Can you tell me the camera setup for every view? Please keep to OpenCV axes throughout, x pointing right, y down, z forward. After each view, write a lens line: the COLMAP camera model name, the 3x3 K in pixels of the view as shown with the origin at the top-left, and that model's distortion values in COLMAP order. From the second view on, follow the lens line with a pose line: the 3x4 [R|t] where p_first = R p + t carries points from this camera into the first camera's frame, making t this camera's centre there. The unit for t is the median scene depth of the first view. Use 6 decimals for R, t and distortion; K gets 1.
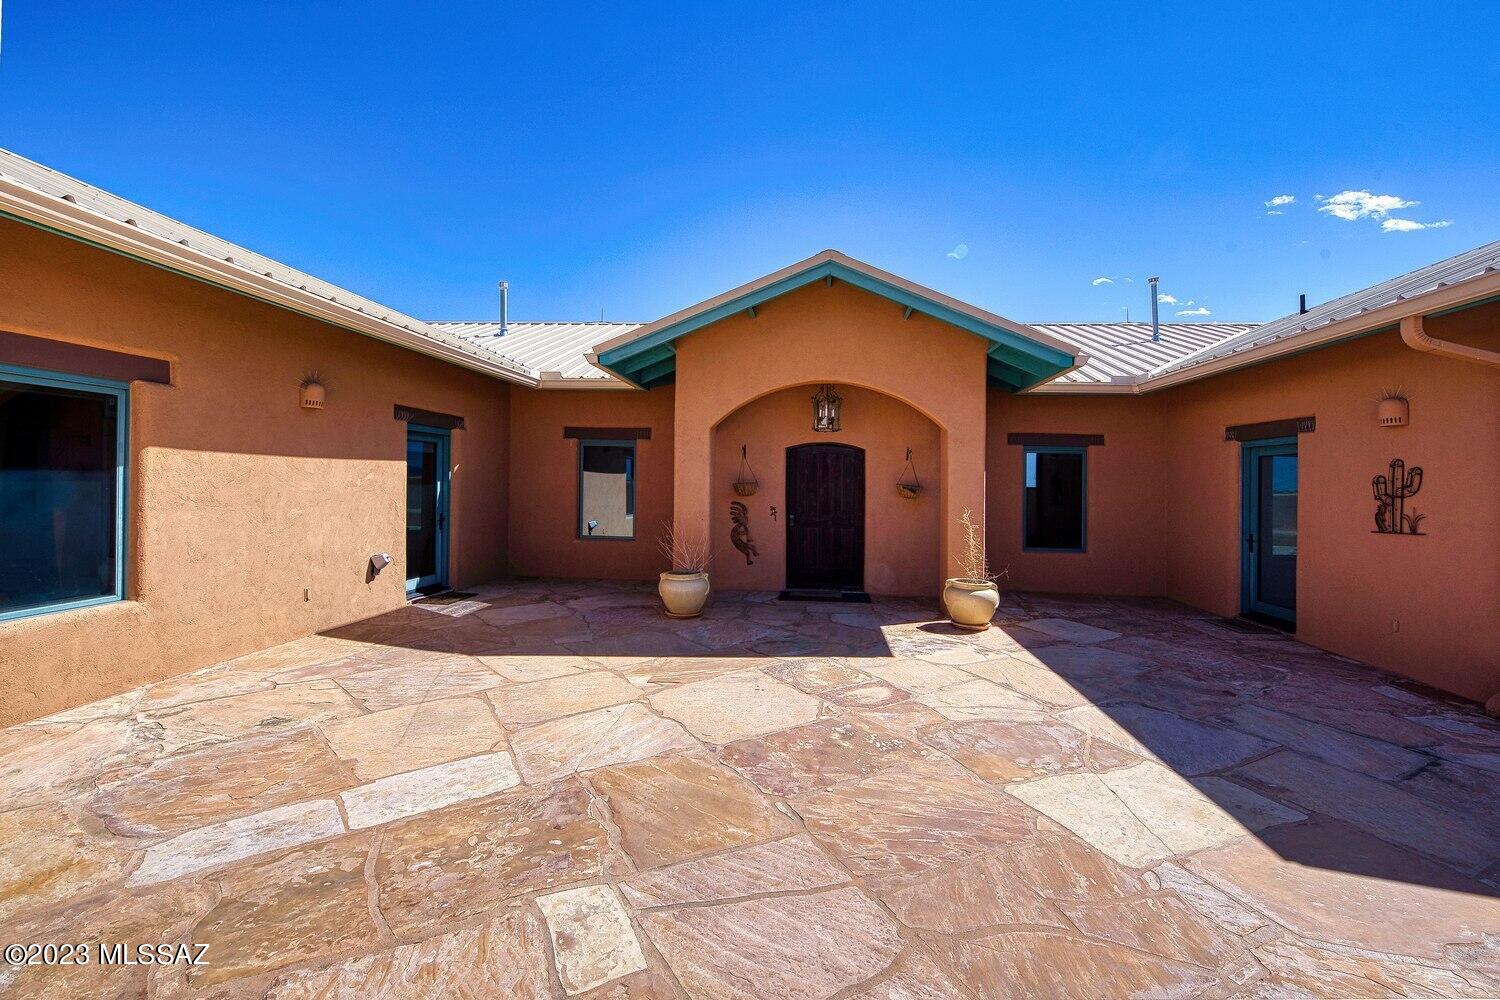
lens RADIAL K [[636.5, 0, 751.6], [0, 636.5, 485.5], [0, 0, 1]] dist [-0.005372, 0.000858]
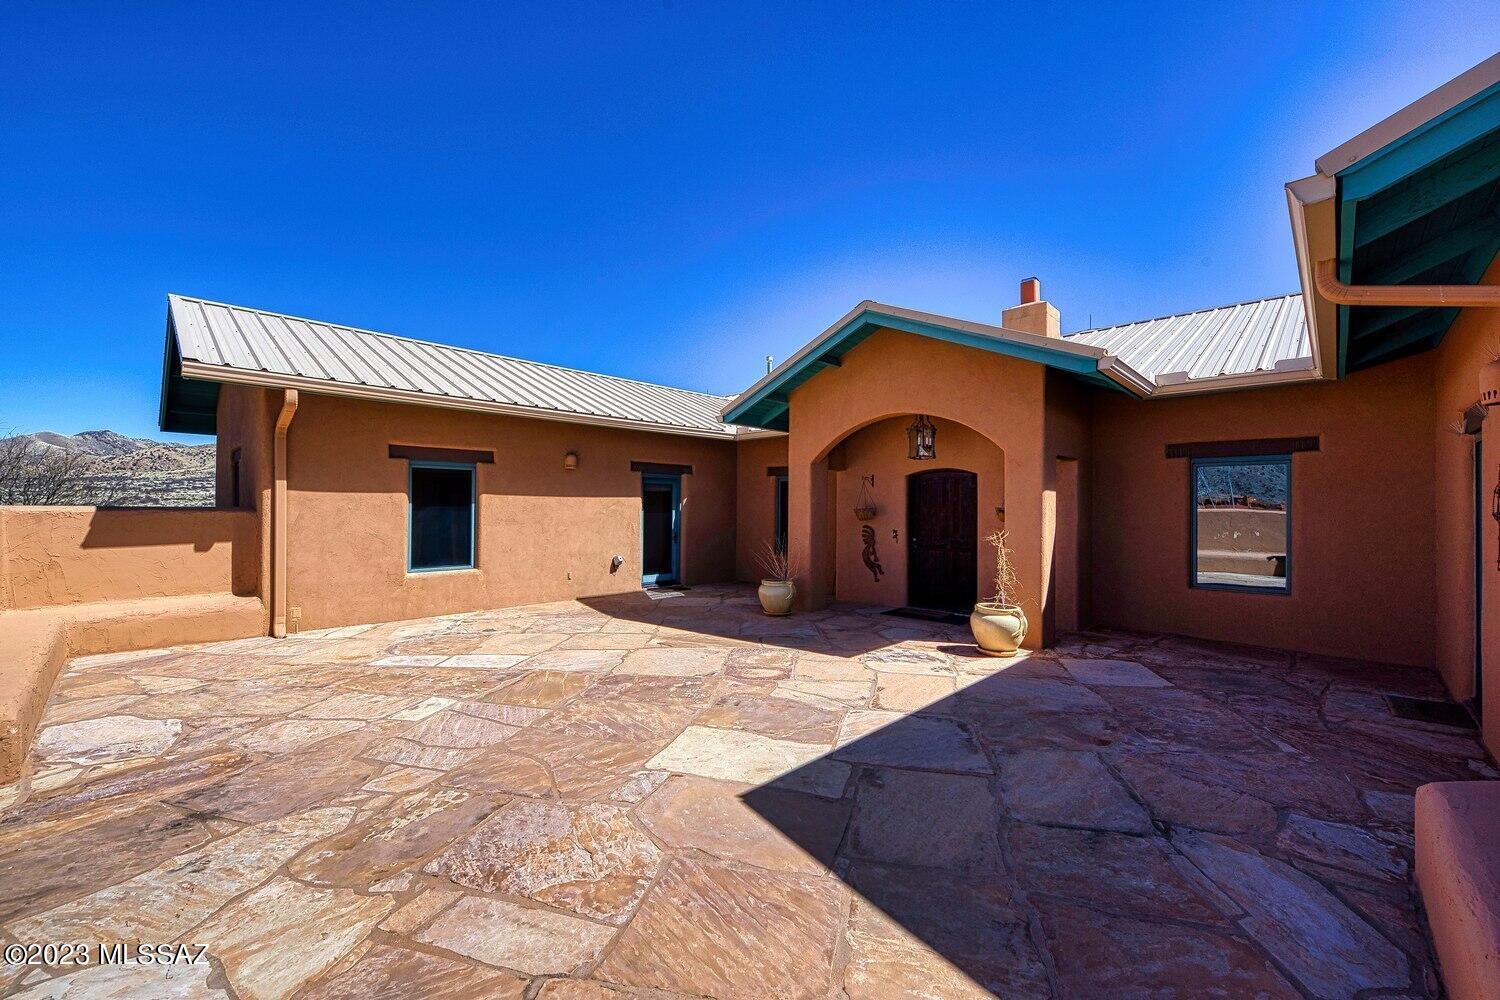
lens RADIAL K [[636.5, 0, 763.9], [0, 636.5, 505.0], [0, 0, 1]] dist [-0.005372, 0.000858]
pose [[0.754661, -0.018292, -0.655860, 0.994780], [0.006092, 0.999764, -0.020874, 0.020231], [0.656087, 0.011757, 0.754594, 0.042926]]
